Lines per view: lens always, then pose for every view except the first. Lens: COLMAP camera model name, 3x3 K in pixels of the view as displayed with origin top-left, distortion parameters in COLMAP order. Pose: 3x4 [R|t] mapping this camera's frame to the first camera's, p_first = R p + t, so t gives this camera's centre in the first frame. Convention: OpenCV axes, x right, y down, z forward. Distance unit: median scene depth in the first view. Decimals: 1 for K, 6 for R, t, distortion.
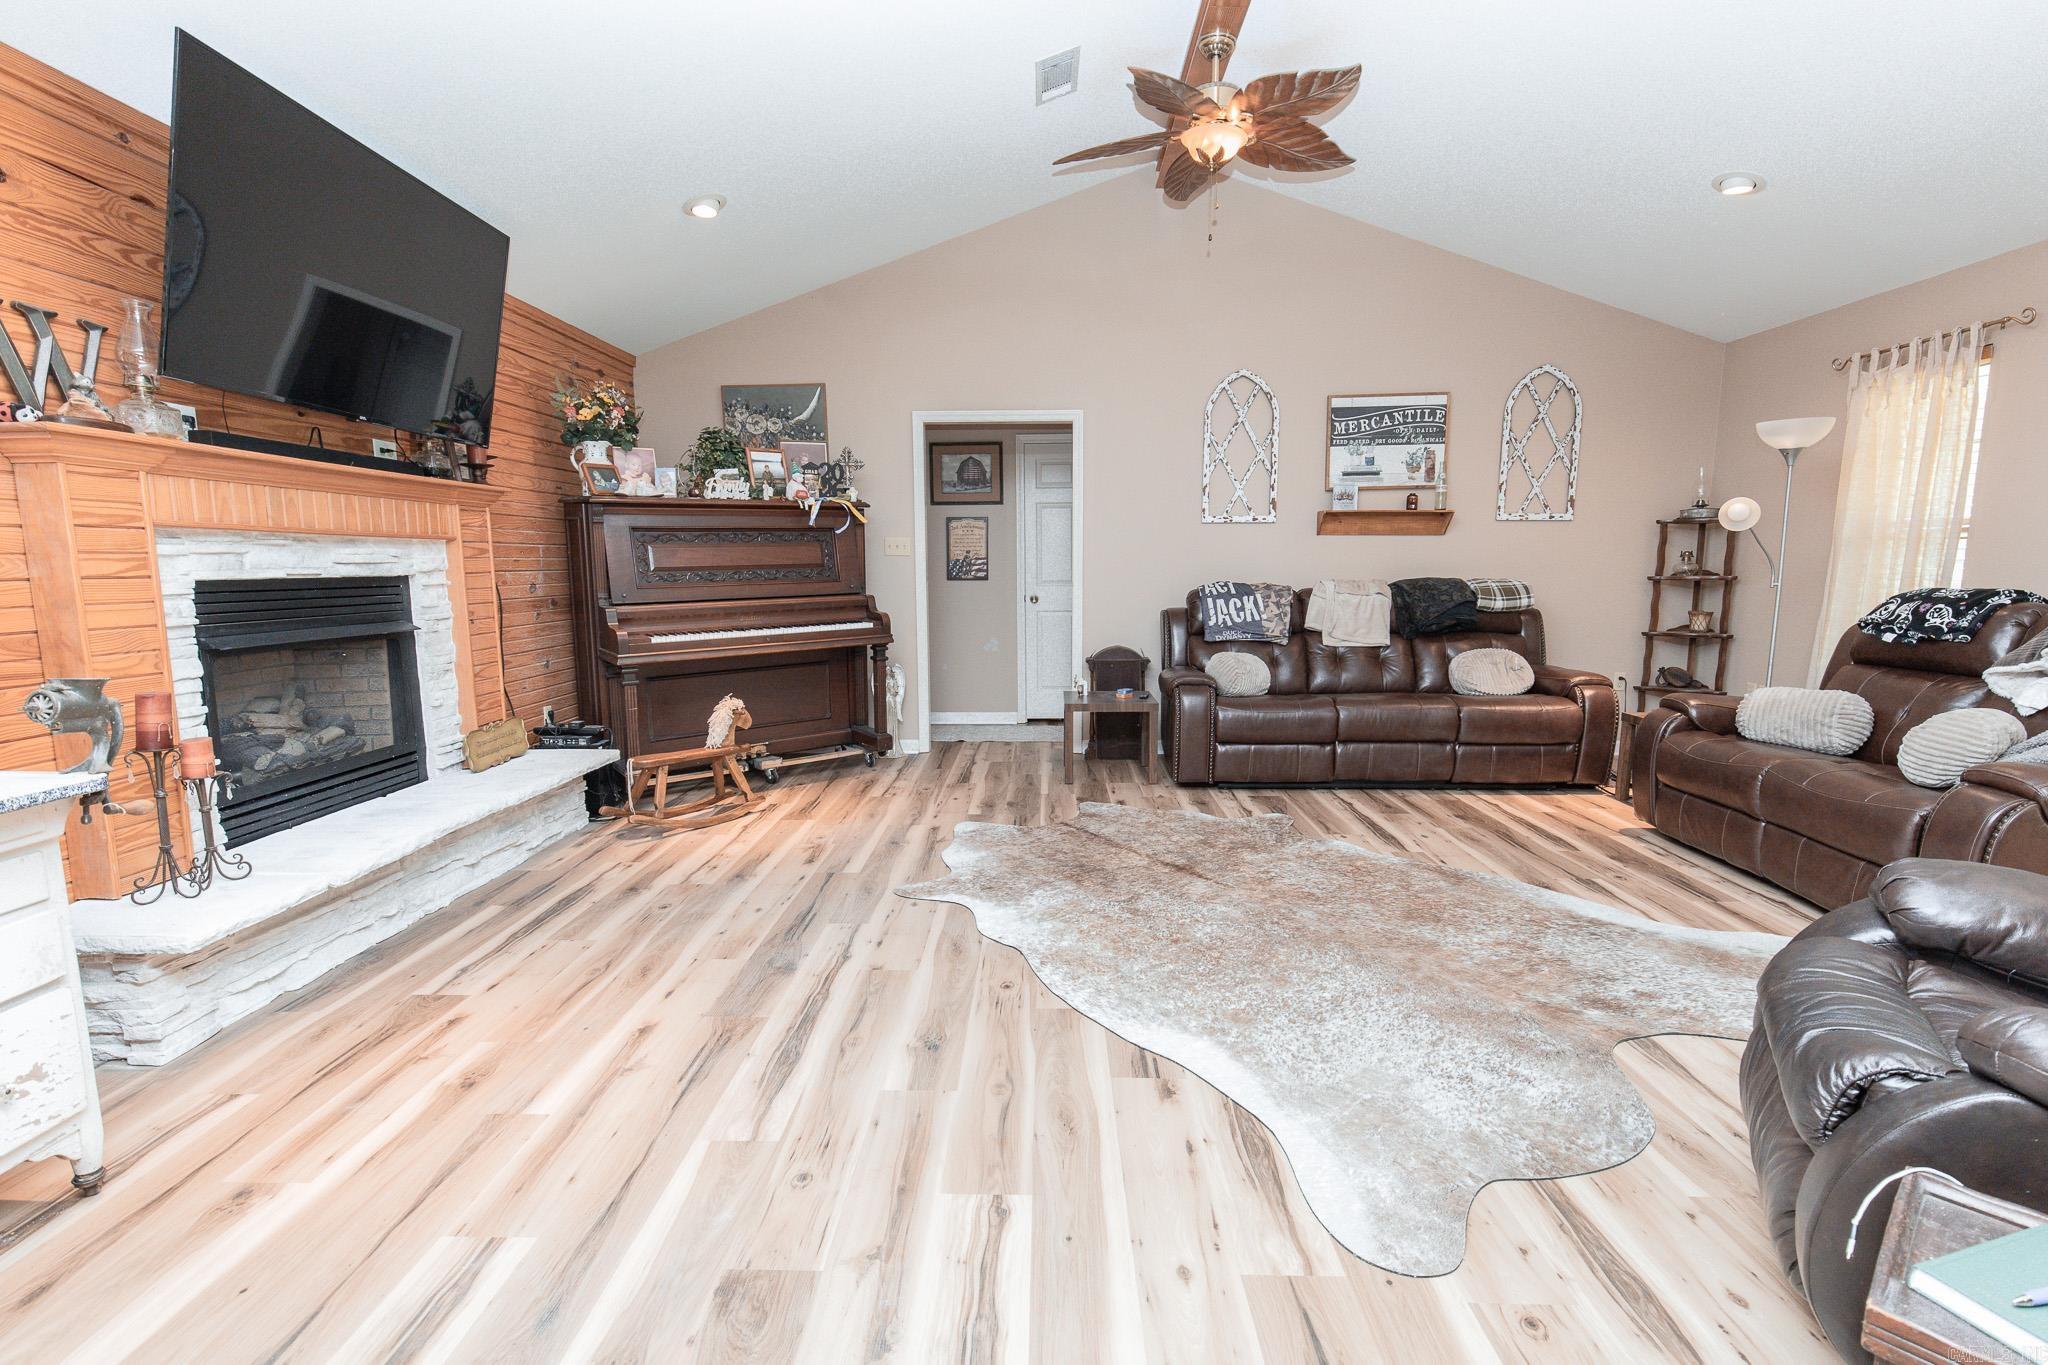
lens RADIAL K [[957.3, 0, 993.4], [0, 957.3, 717.8], [0, 0, 1]] dist [0.008575, -0.001581]
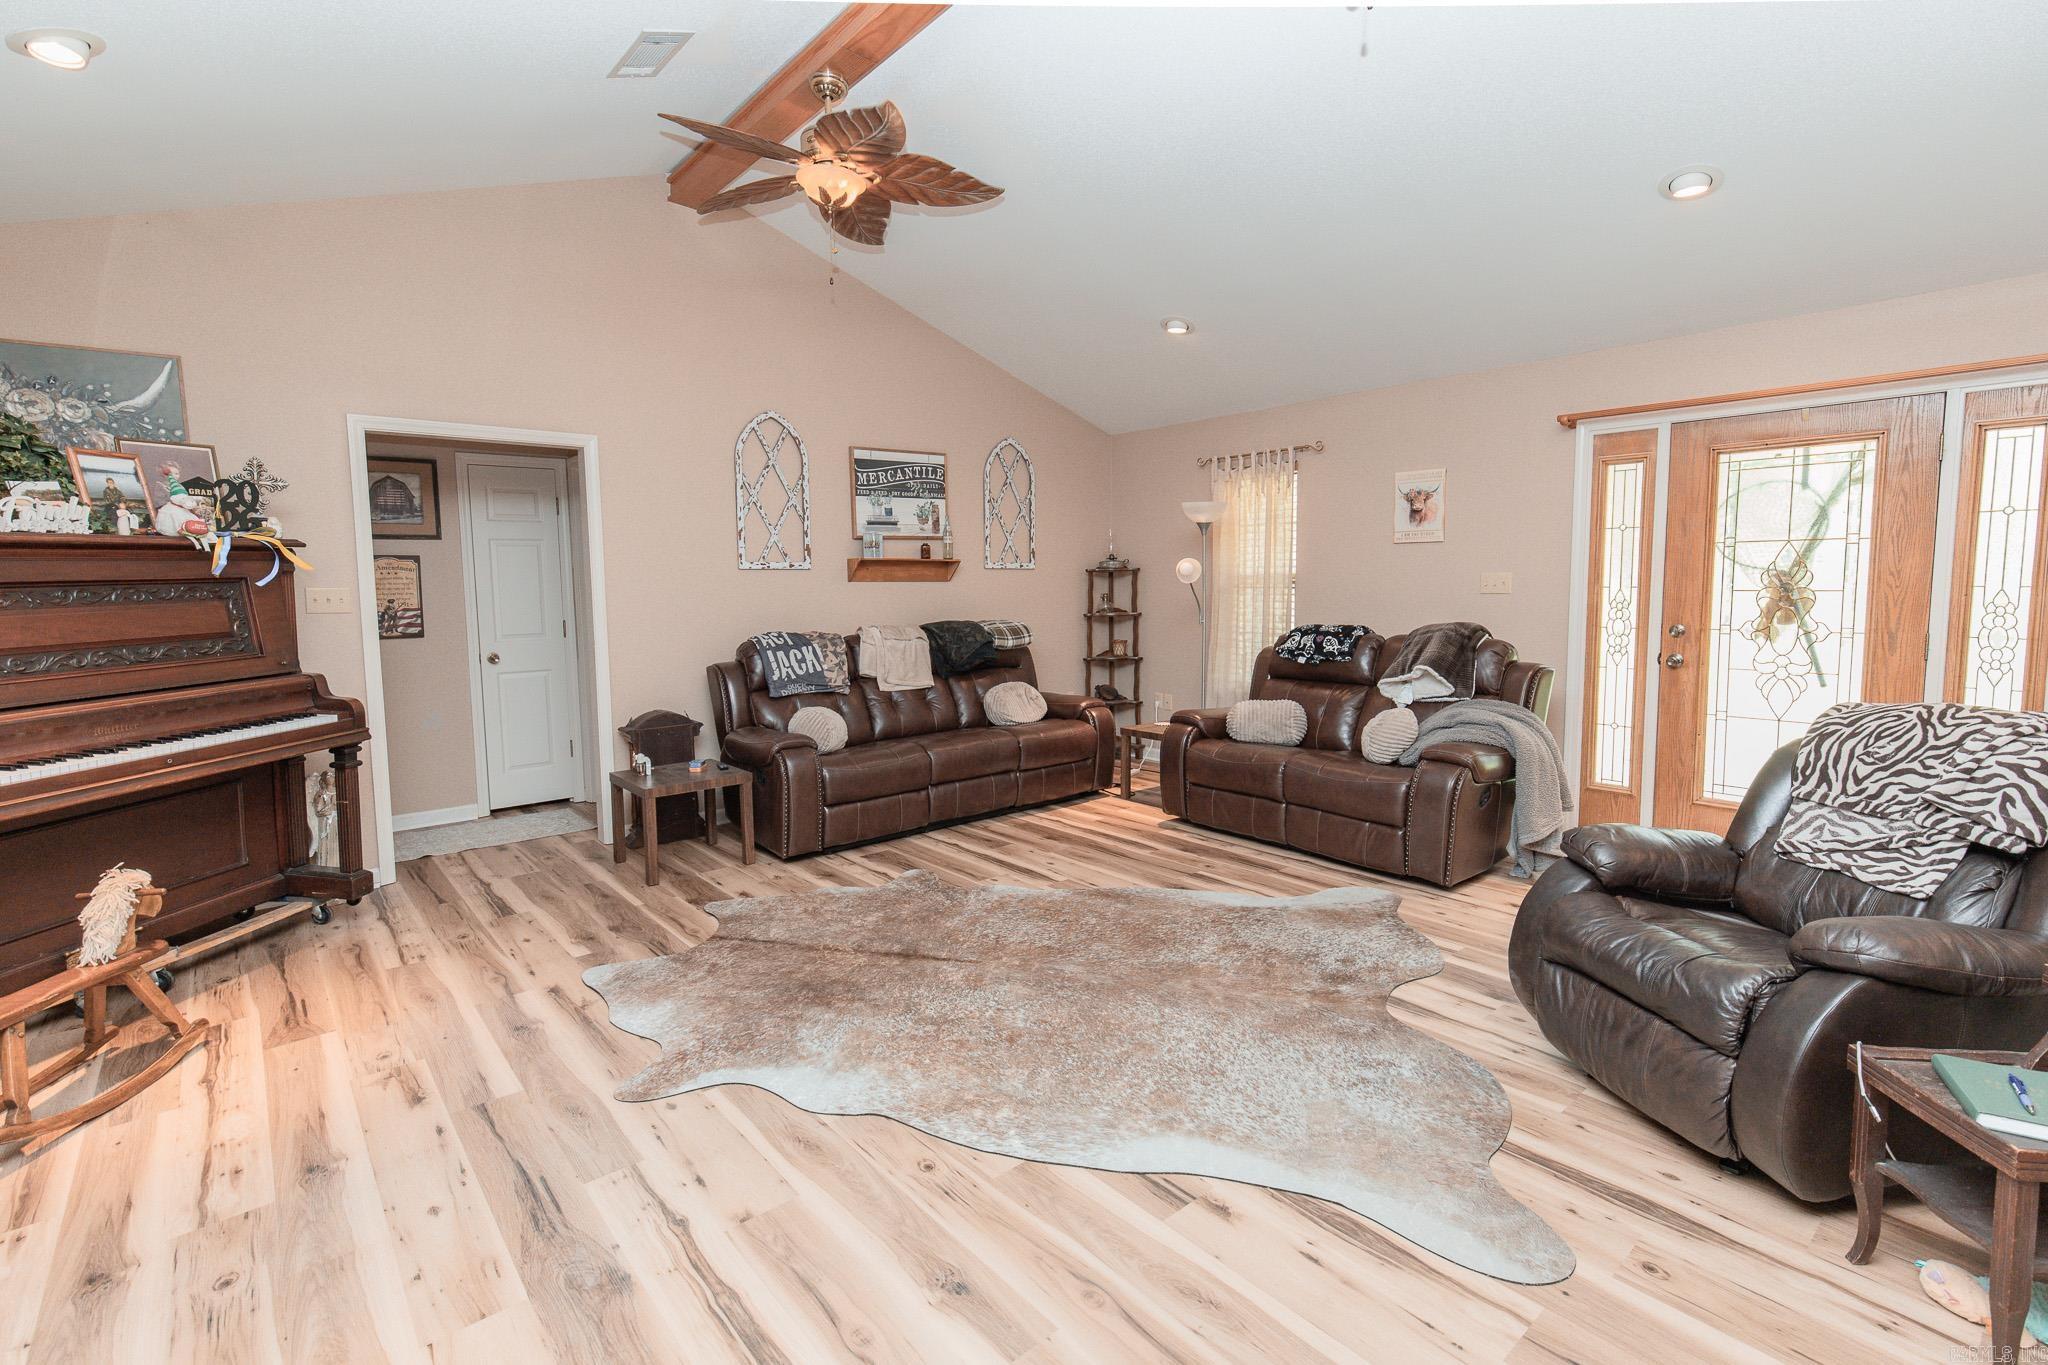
lens RADIAL K [[957.3, 0, 1011.7], [0, 957.3, 678.1], [0, 0, 1]] dist [0.008575, -0.001581]
pose [[0.731562, -0.075295, 0.677604, -0.266300], [0.118168, 0.992844, -0.017254, -0.063114], [-0.671456, 0.092693, 0.735224, 0.187567]]
